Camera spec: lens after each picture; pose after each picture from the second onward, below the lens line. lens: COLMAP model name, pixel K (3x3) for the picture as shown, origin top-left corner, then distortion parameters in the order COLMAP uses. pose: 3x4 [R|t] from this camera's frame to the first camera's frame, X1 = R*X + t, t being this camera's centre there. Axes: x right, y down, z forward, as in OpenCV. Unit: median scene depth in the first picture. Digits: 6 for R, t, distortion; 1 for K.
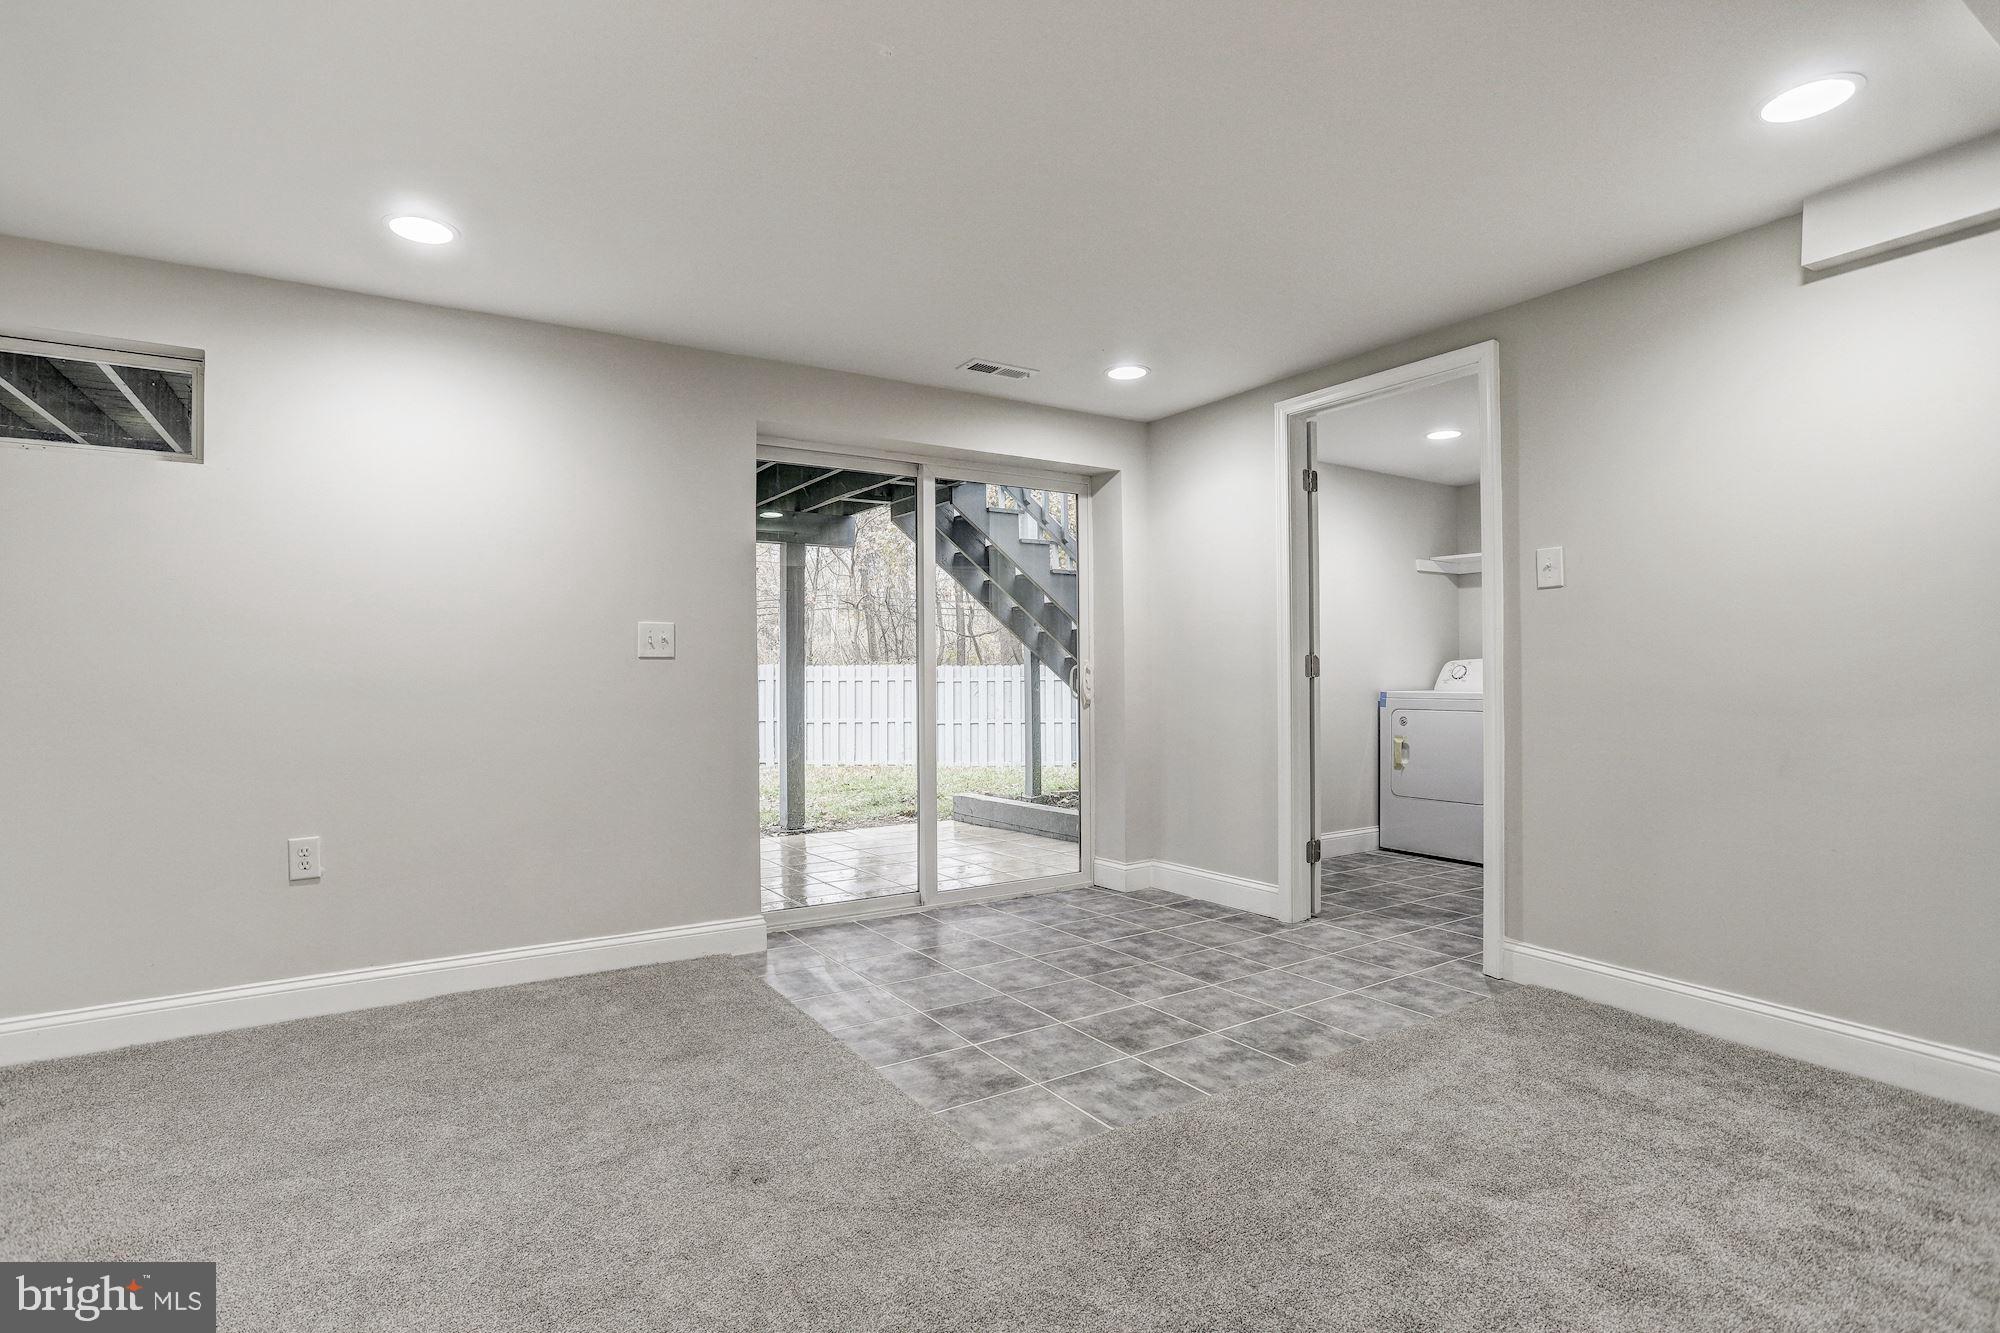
lens RADIAL K [[974.8, 0, 998.0], [0, 974.8, 665.7], [0, 0, 1]] dist [-0.031770, 0.009439]
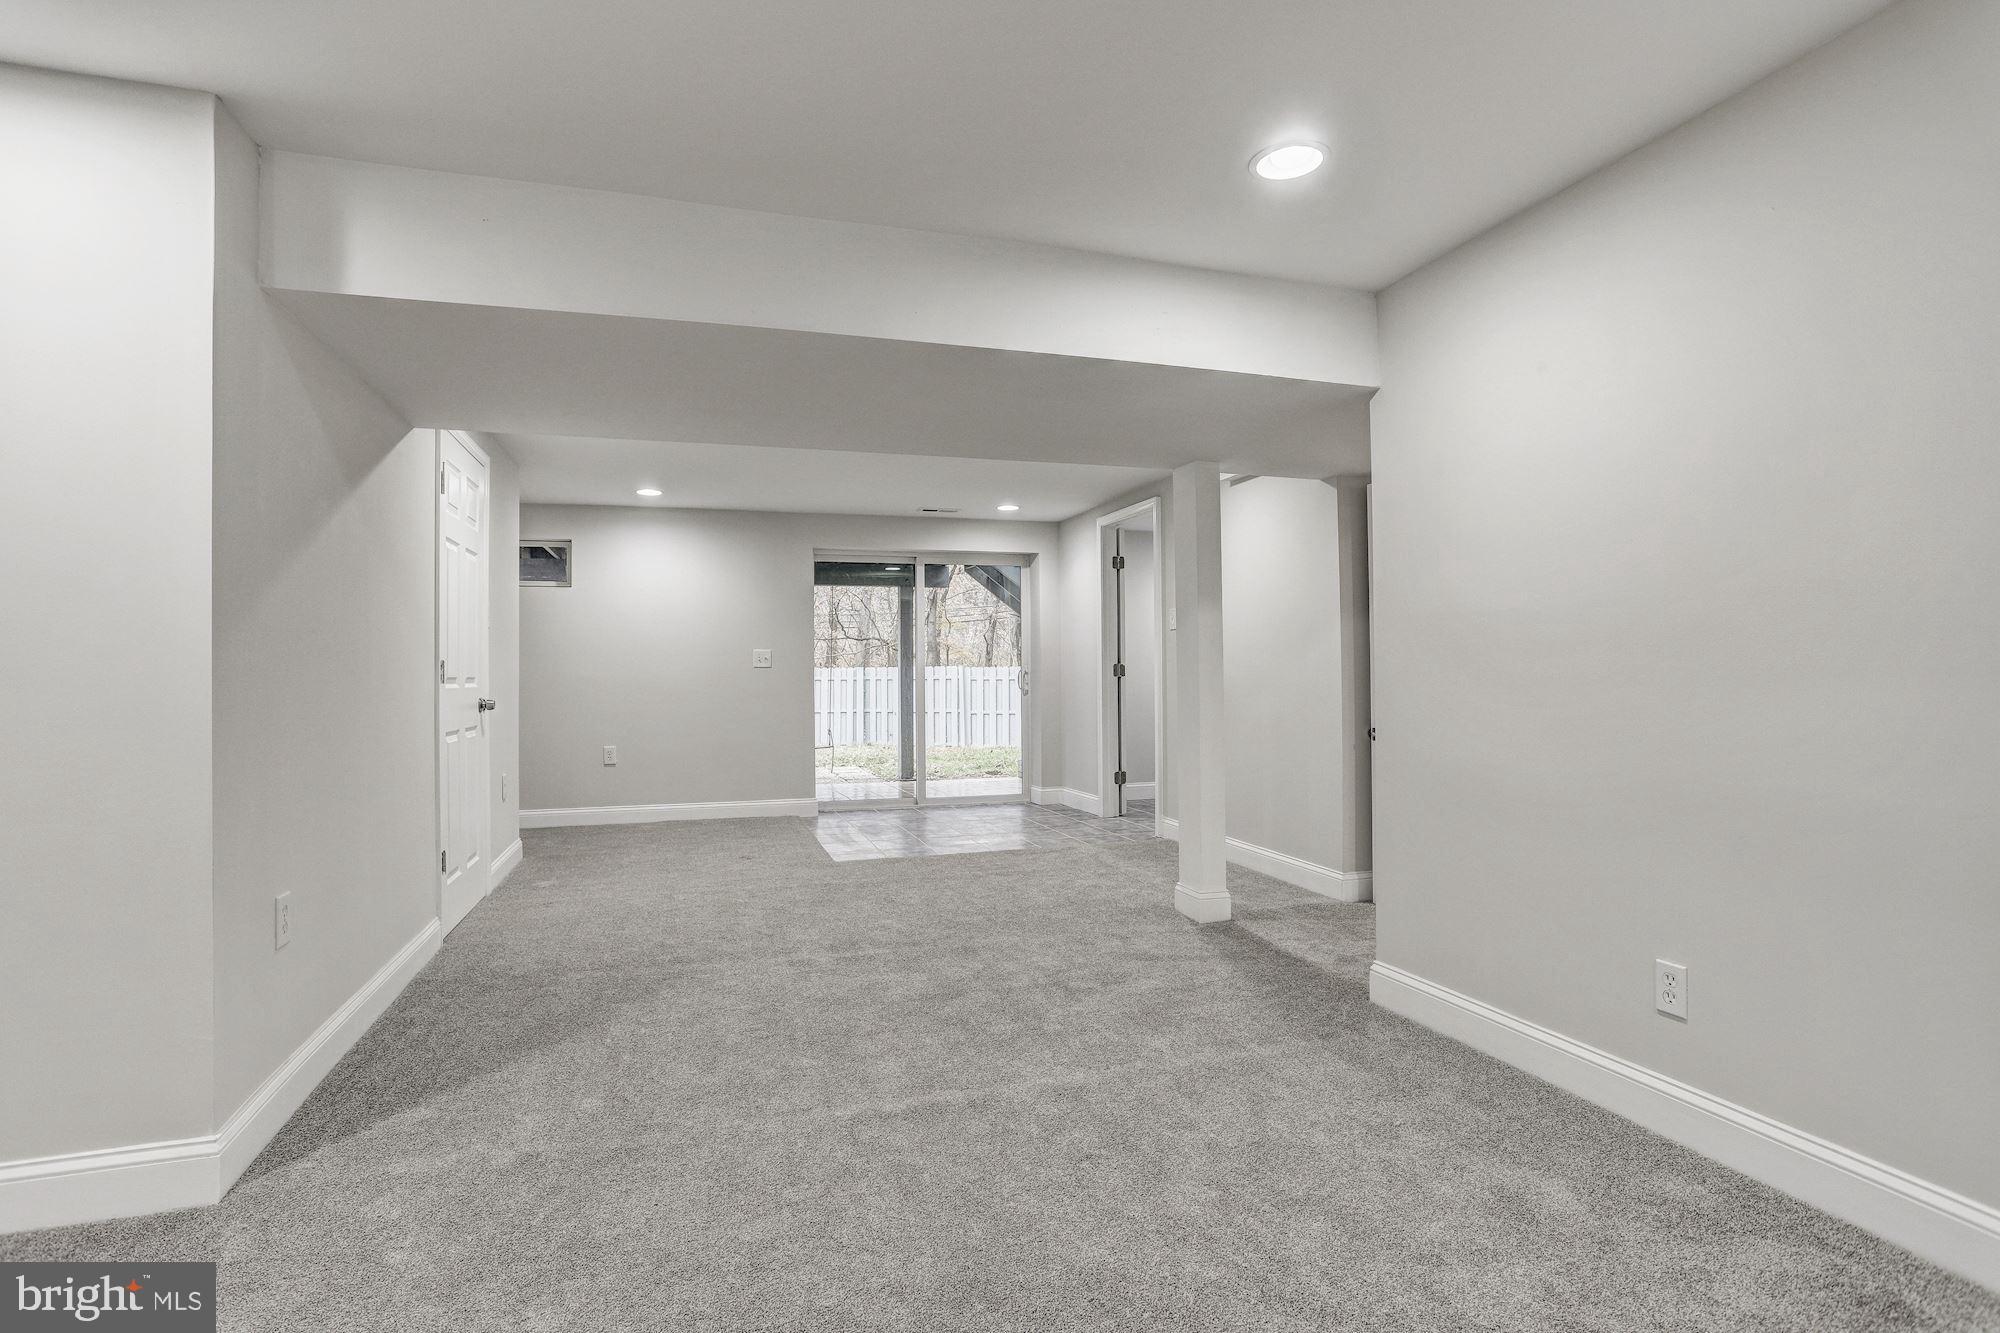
lens RADIAL K [[974.8, 0, 1000.4], [0, 974.8, 668.7], [0, 0, 1]] dist [-0.031770, 0.009439]
pose [[0.966677, -0.001664, -0.255993, 0.549750], [0.002492, 0.999993, 0.002911, -0.008371], [0.255987, -0.003452, 0.966674, -0.710289]]
